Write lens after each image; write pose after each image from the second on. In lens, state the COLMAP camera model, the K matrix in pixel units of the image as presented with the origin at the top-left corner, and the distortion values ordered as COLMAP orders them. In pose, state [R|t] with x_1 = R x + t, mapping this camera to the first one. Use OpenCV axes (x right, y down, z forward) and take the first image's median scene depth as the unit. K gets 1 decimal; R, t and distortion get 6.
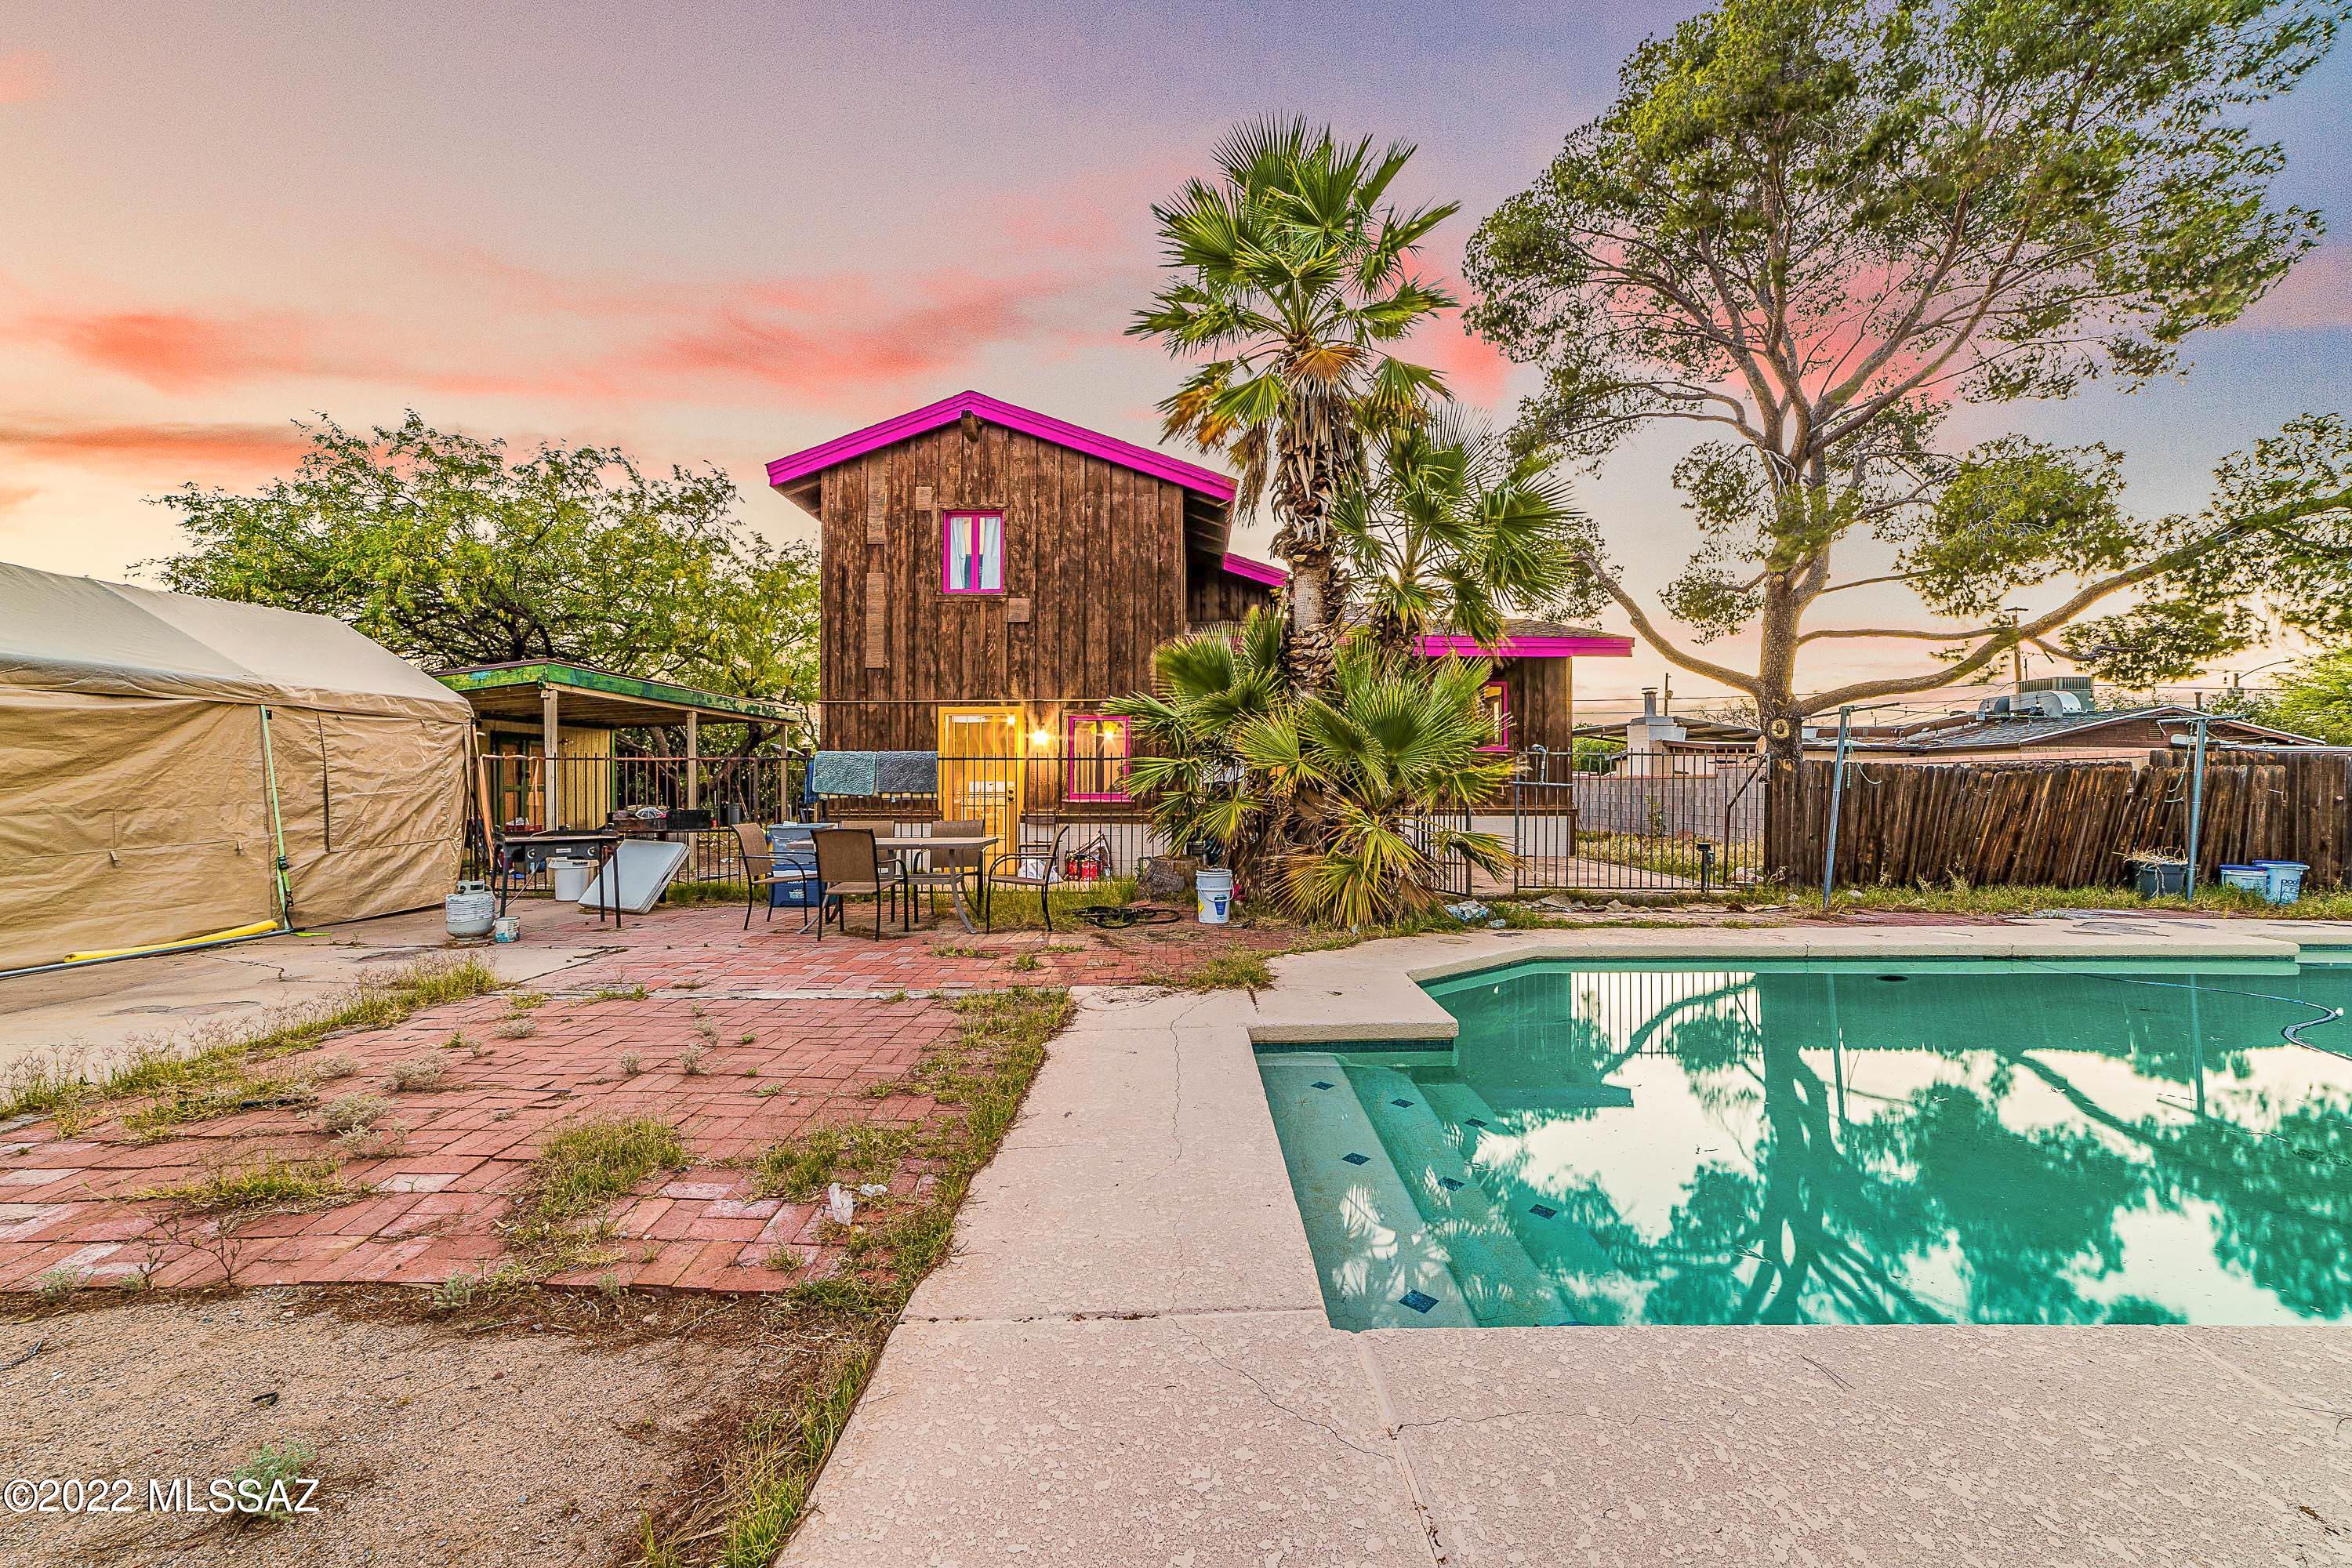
lens RADIAL K [[926.5, 0, 1161.3], [0, 926.5, 779.6], [0, 0, 1]] dist [-0.017015, 0.006857]
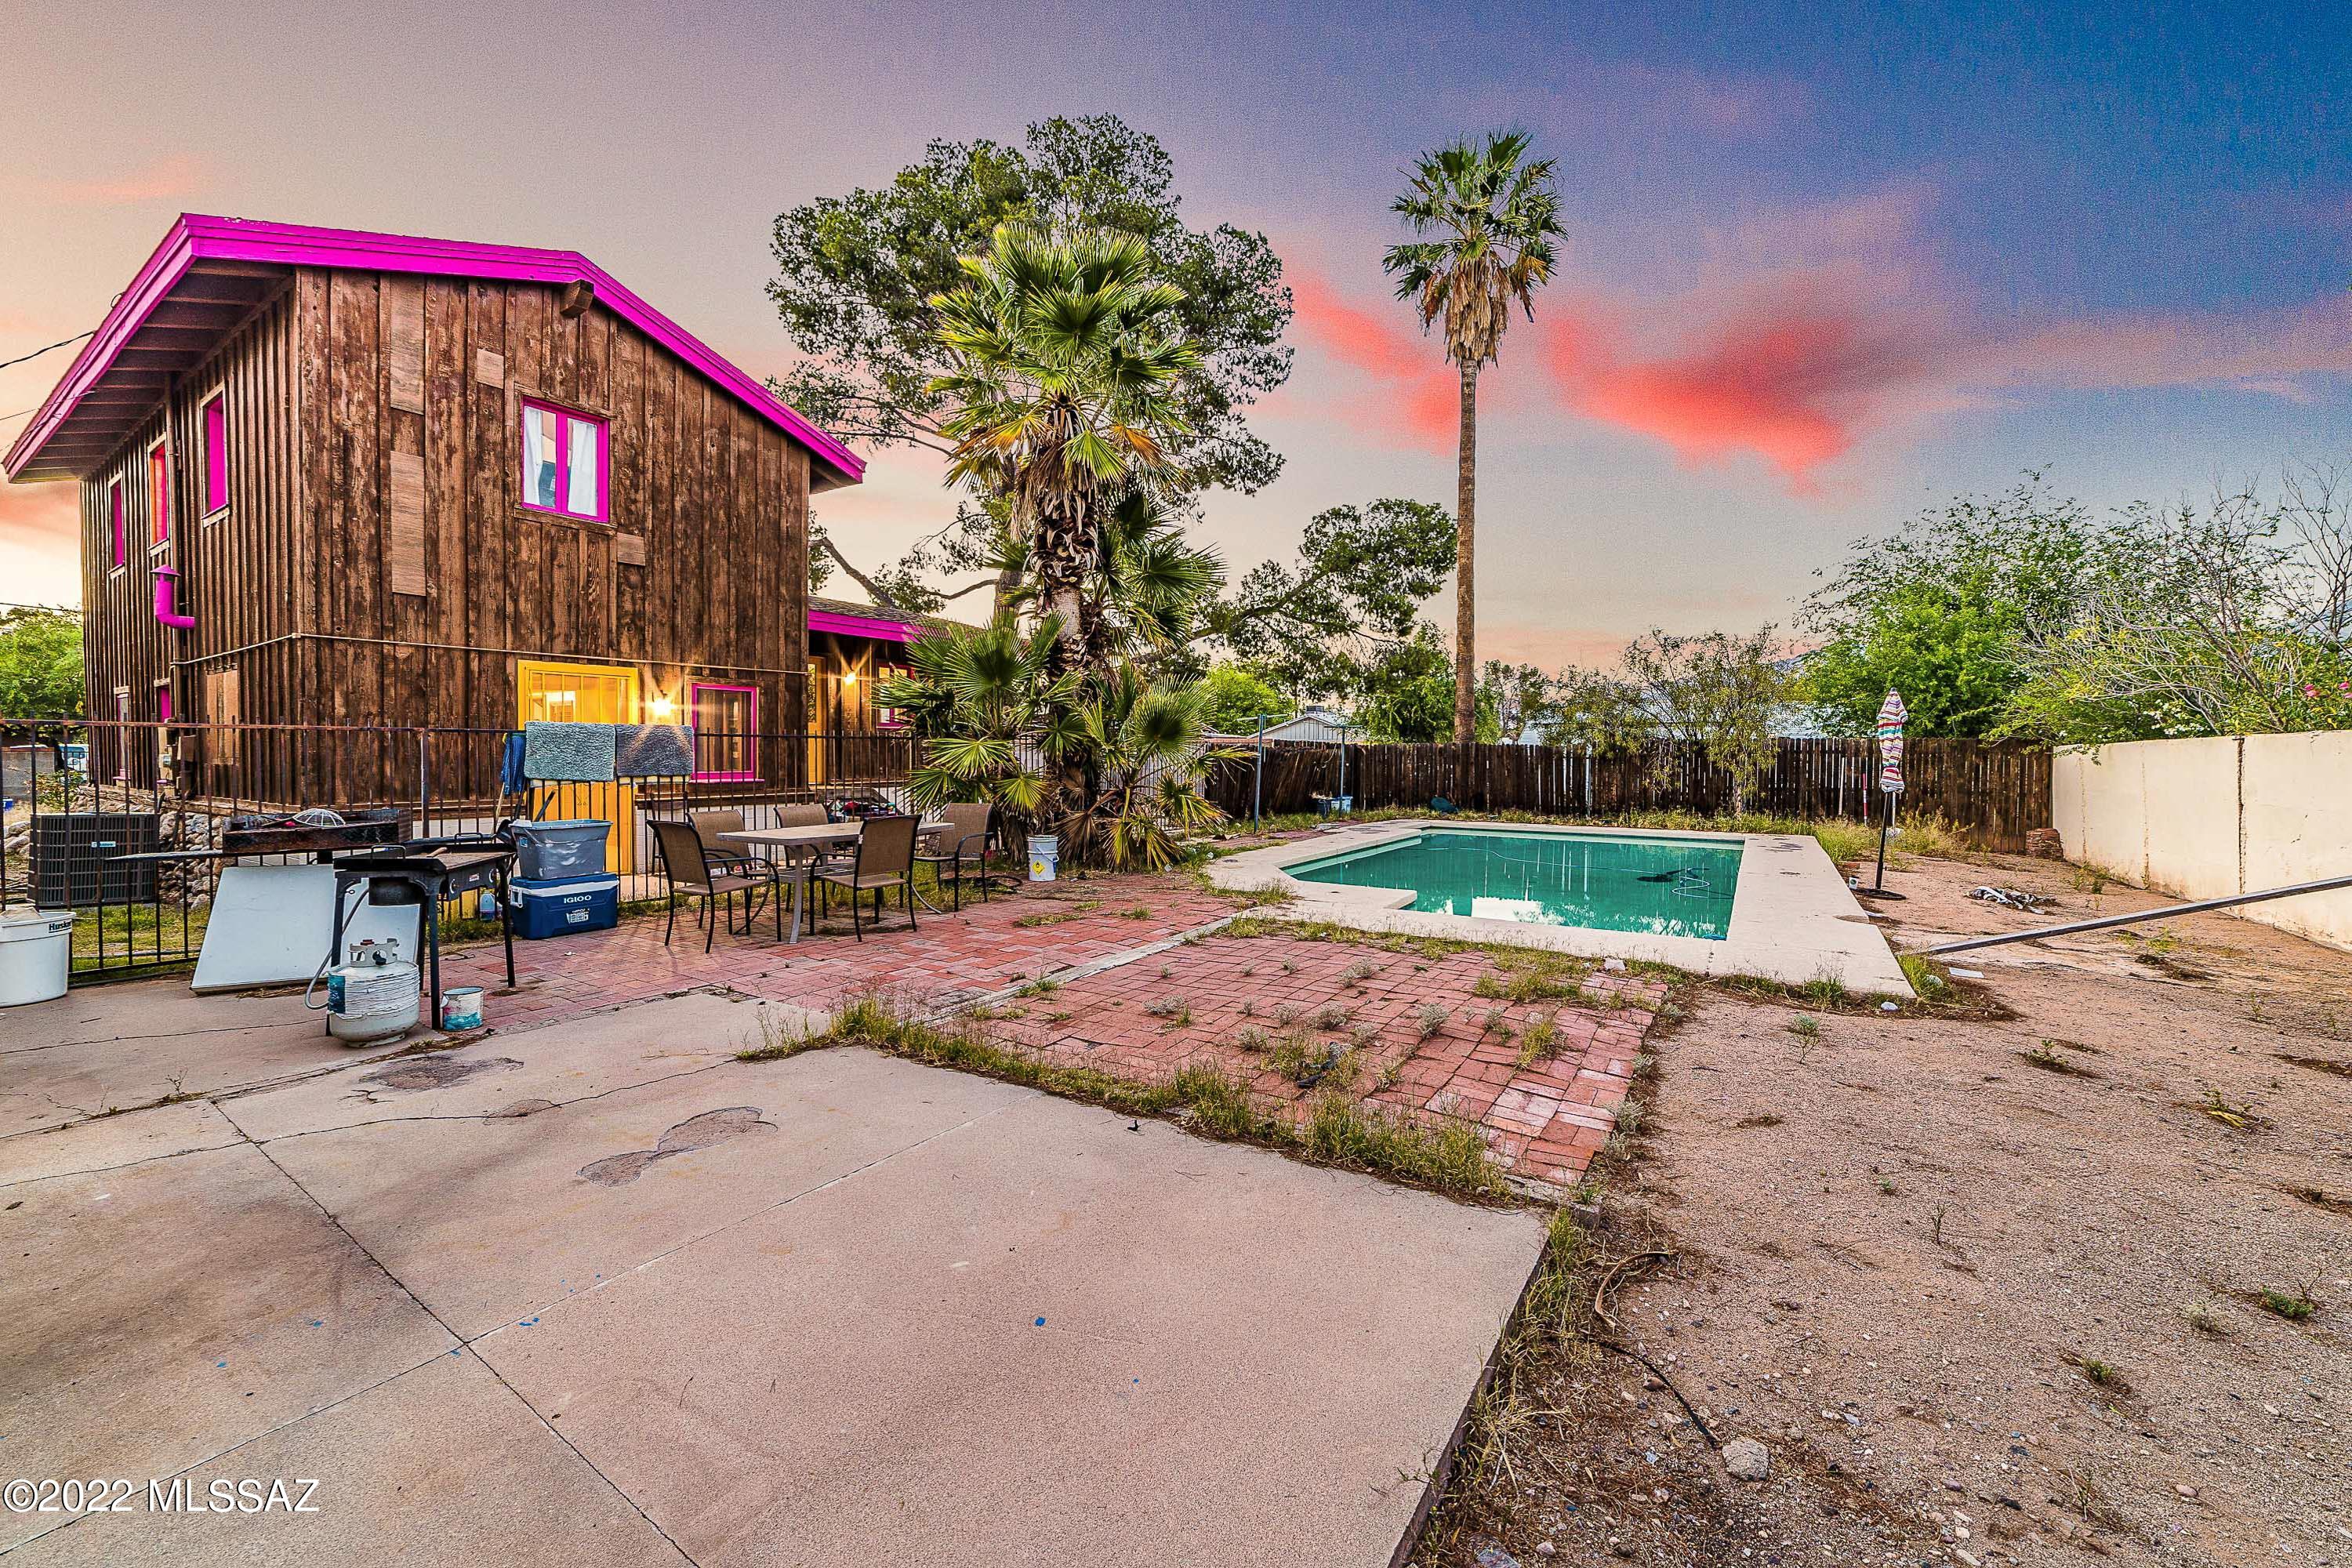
lens RADIAL K [[939.1, 0, 1177.9], [0, 939.1, 766.9], [0, 0, 1]] dist [-0.014123, 0.002537]
pose [[0.529868, -0.012296, 0.847991, -0.598063], [-0.006801, 0.999801, 0.018747, -0.010014], [-0.848053, -0.015701, 0.529679, 0.152534]]
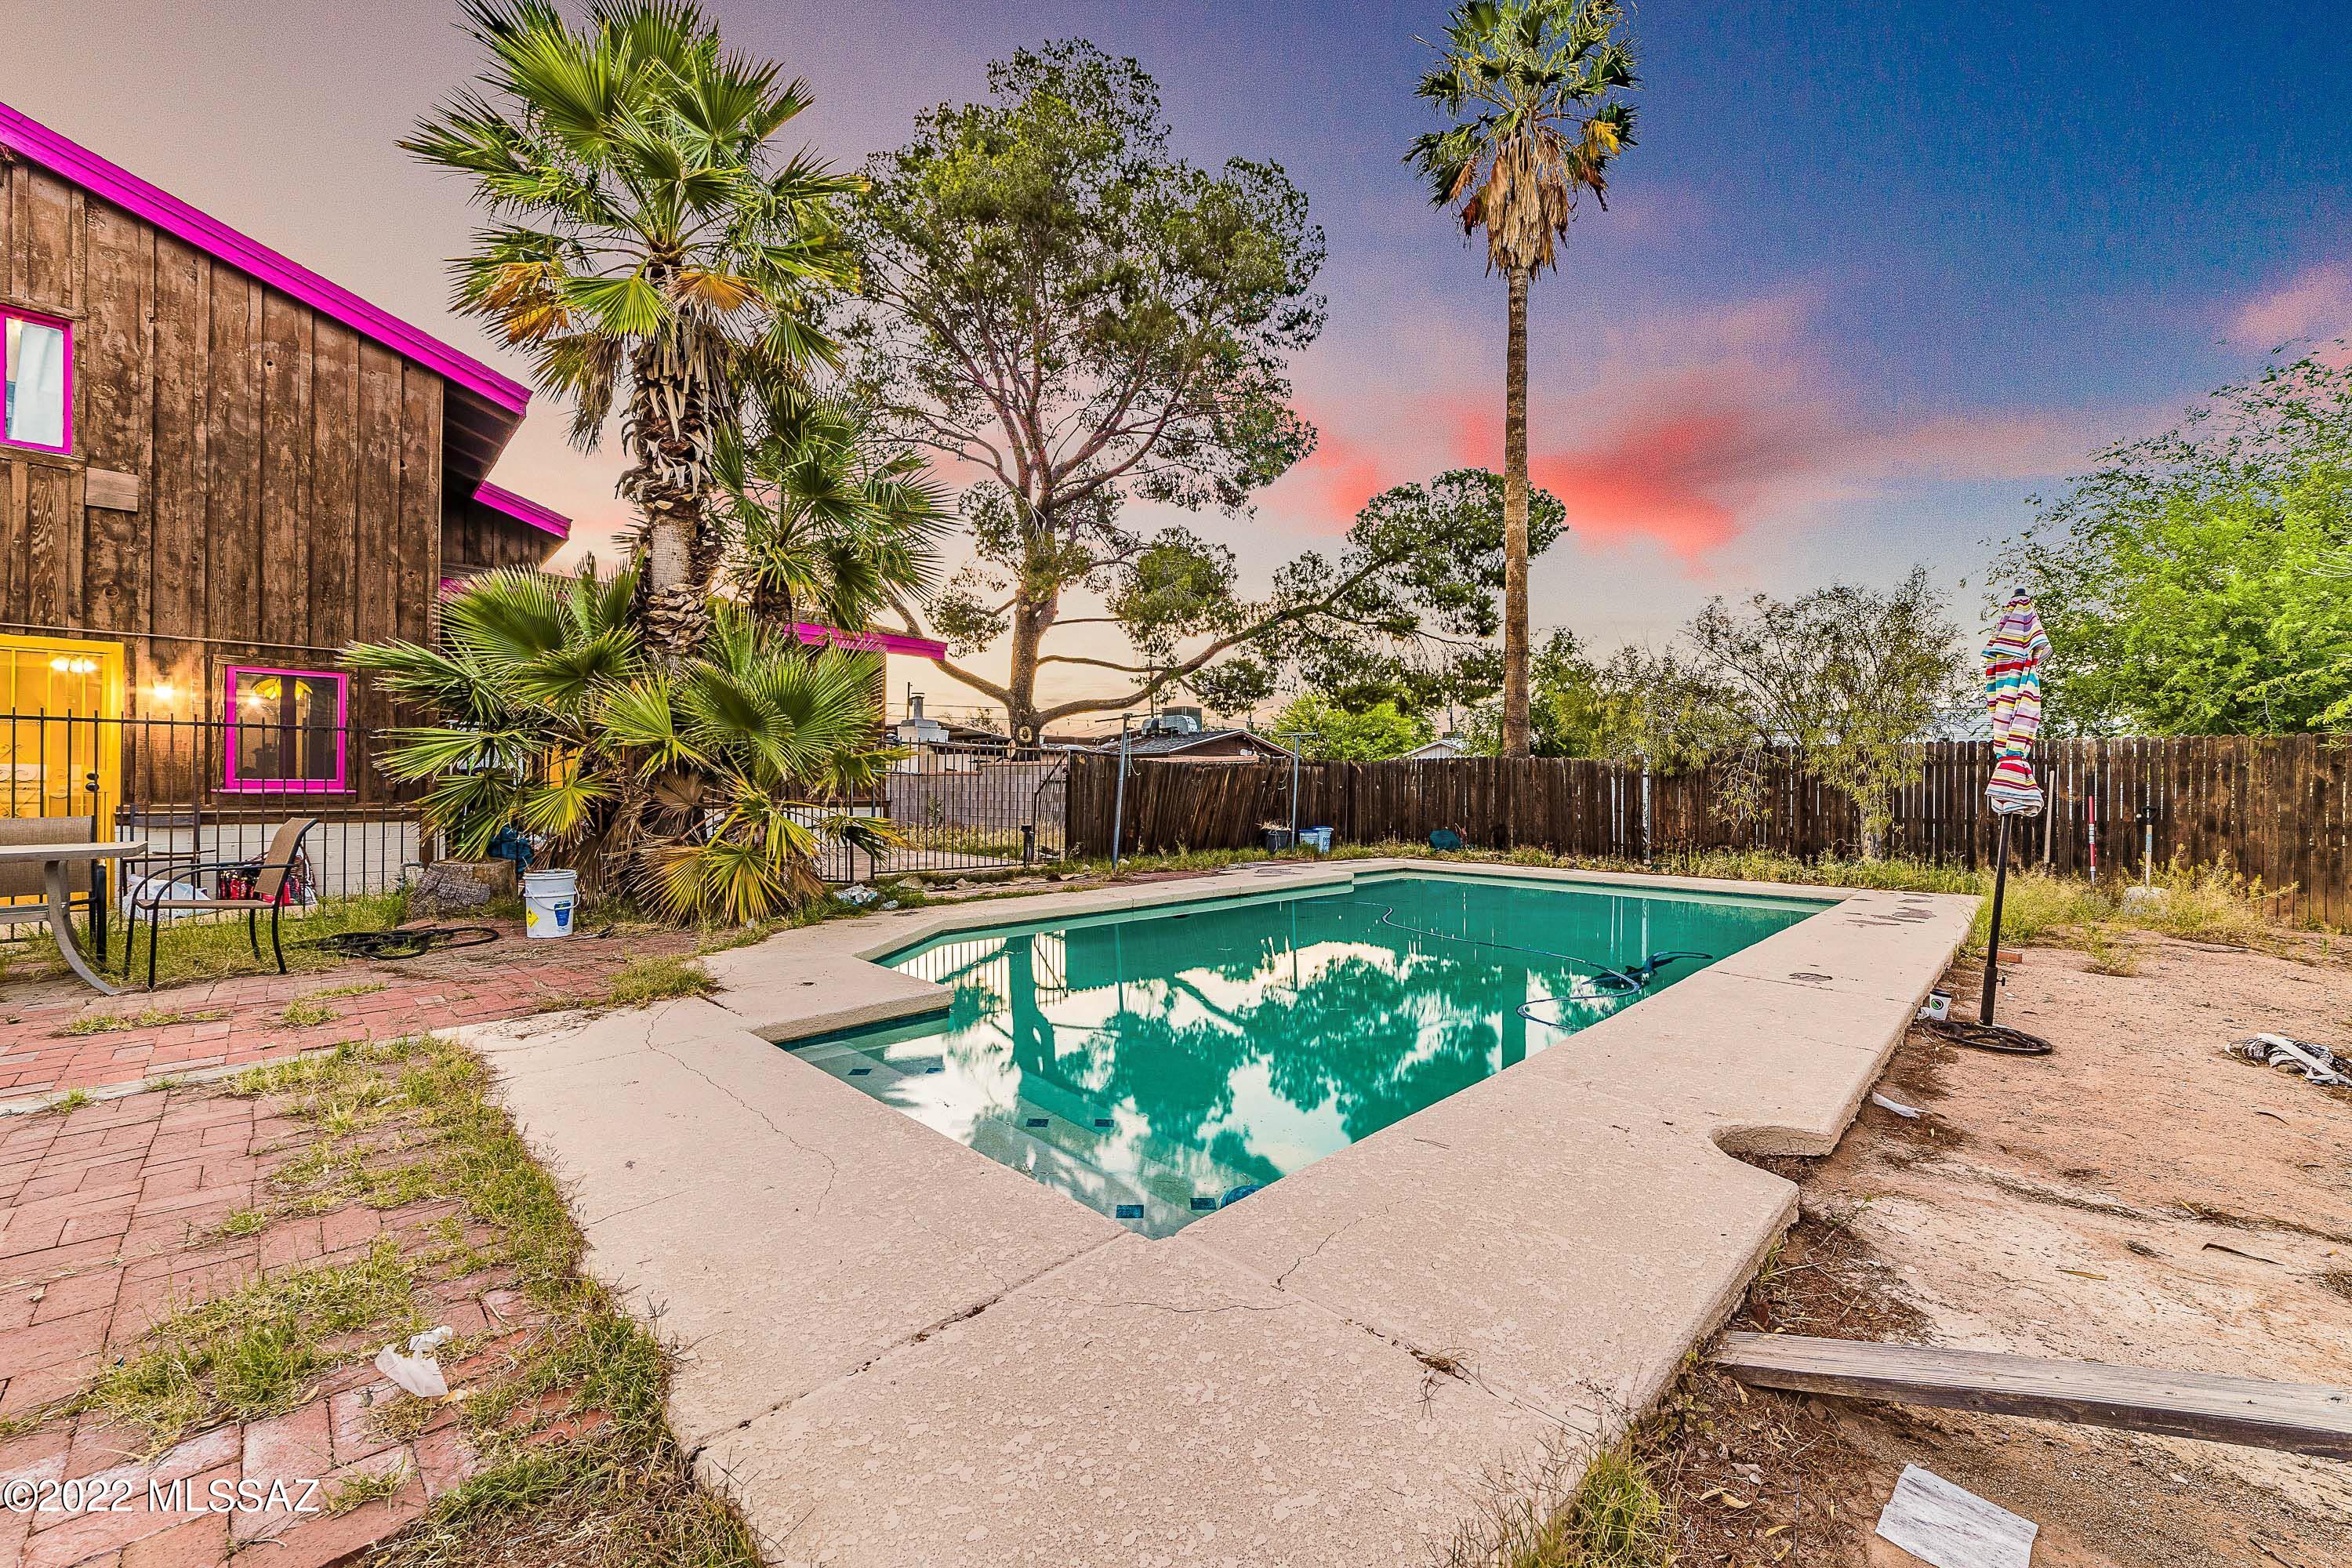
lens RADIAL K [[926.5, 0, 1172.0], [0, 926.5, 781.6], [0, 0, 1]] dist [-0.017015, 0.006857]
pose [[0.699388, 0.006712, 0.714710, -0.093907], [-0.007600, 0.999969, -0.001954, 0.012323], [-0.714702, -0.004065, 0.699418, 0.042303]]
